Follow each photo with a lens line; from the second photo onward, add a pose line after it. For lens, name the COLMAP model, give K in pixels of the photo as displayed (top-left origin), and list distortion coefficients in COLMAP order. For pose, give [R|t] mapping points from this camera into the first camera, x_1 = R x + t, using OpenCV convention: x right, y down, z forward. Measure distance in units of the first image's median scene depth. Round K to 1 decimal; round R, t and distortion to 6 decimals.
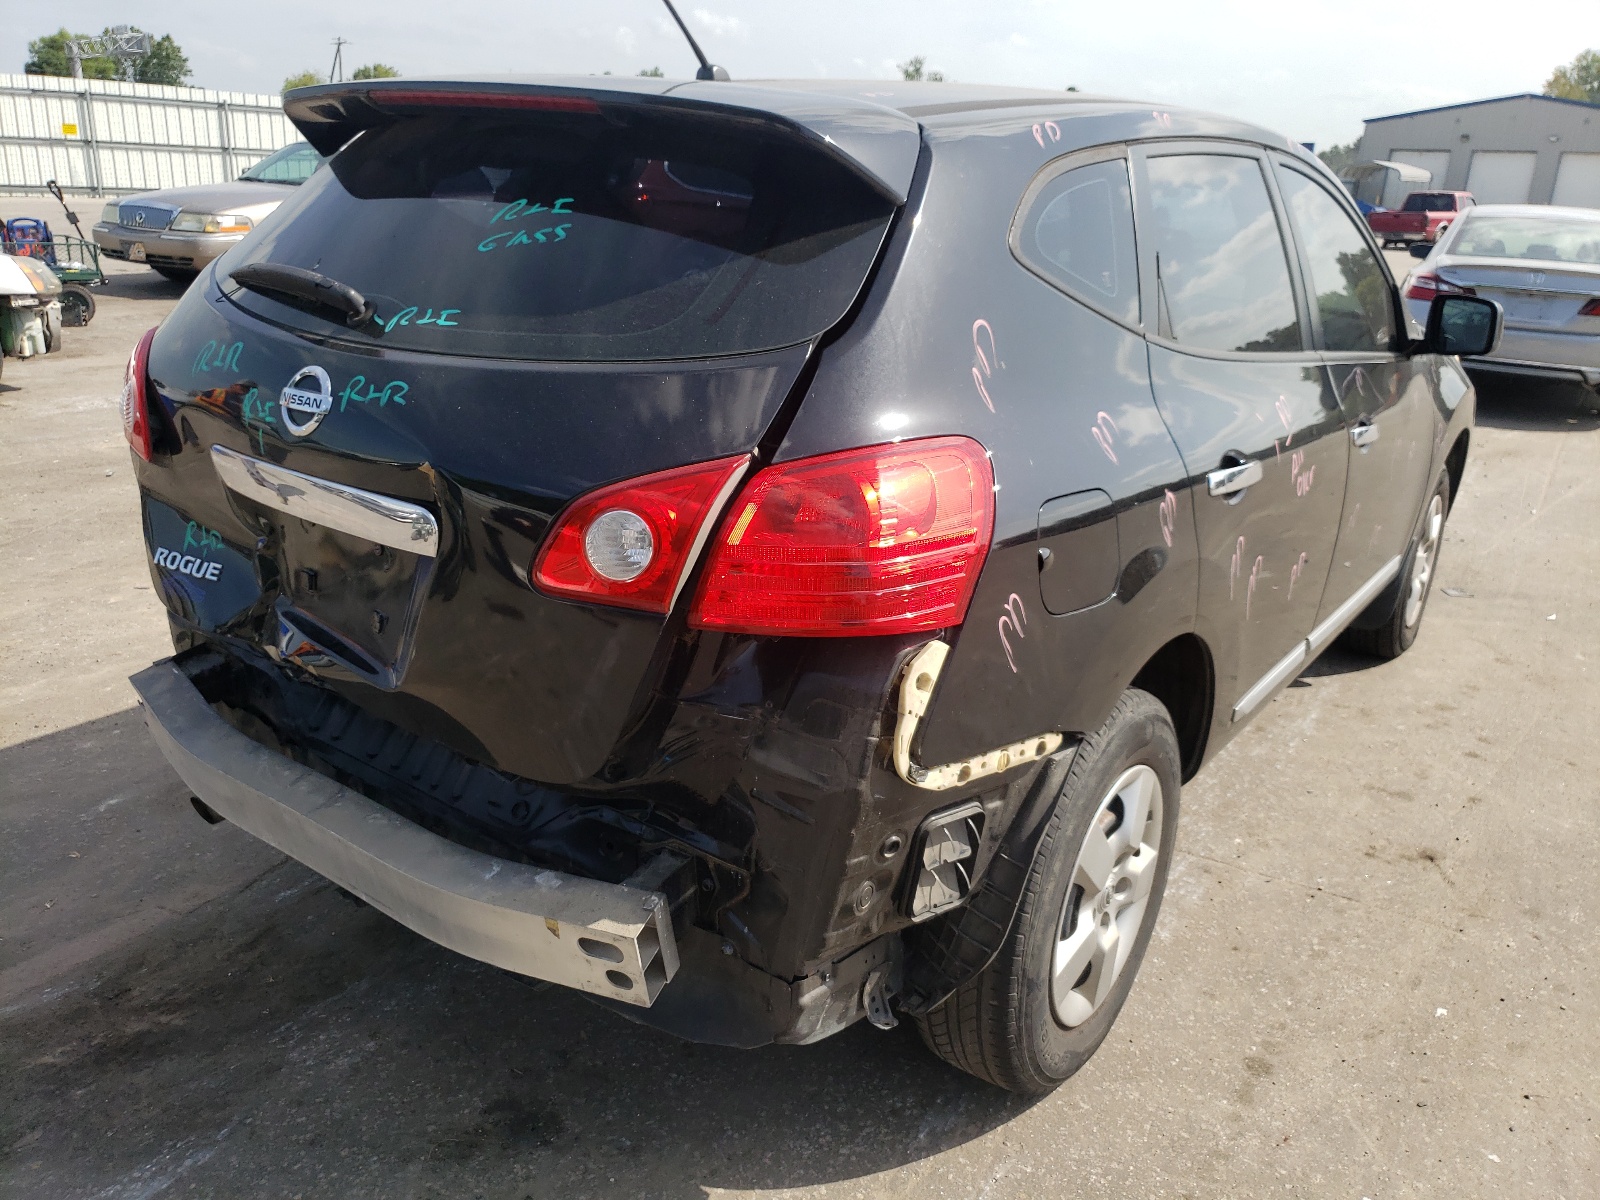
lens RADIAL K [[1247.6, 0, 795.6], [0, 1247.6, 599.9], [0, 0, 1]] dist [0.009114, -0.002457]
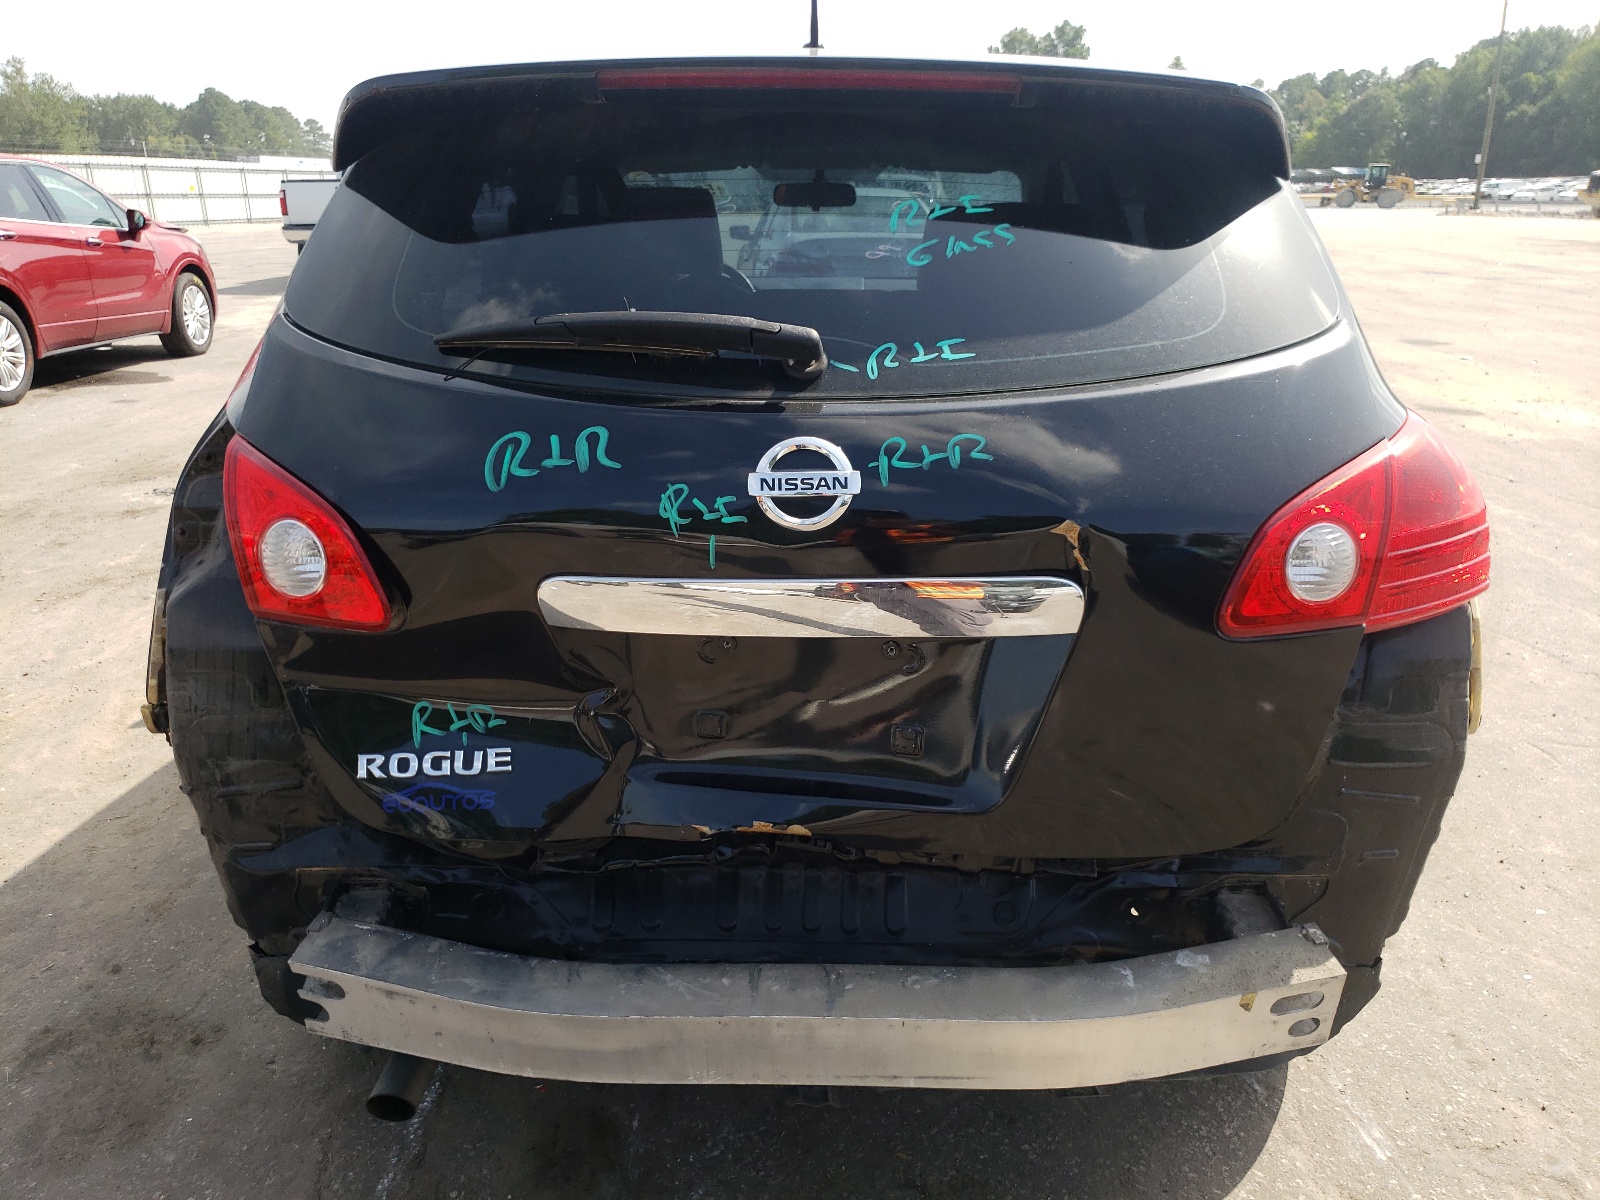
lens RADIAL K [[1247.6, 0, 799.9], [0, 1247.6, 606.9], [0, 0, 1]] dist [0.009114, -0.002457]
pose [[0.817968, -0.228198, 0.528066, -0.663581], [0.225615, 0.971668, 0.070421, -0.115212], [-0.529175, 0.061537, 0.846278, 0.301732]]
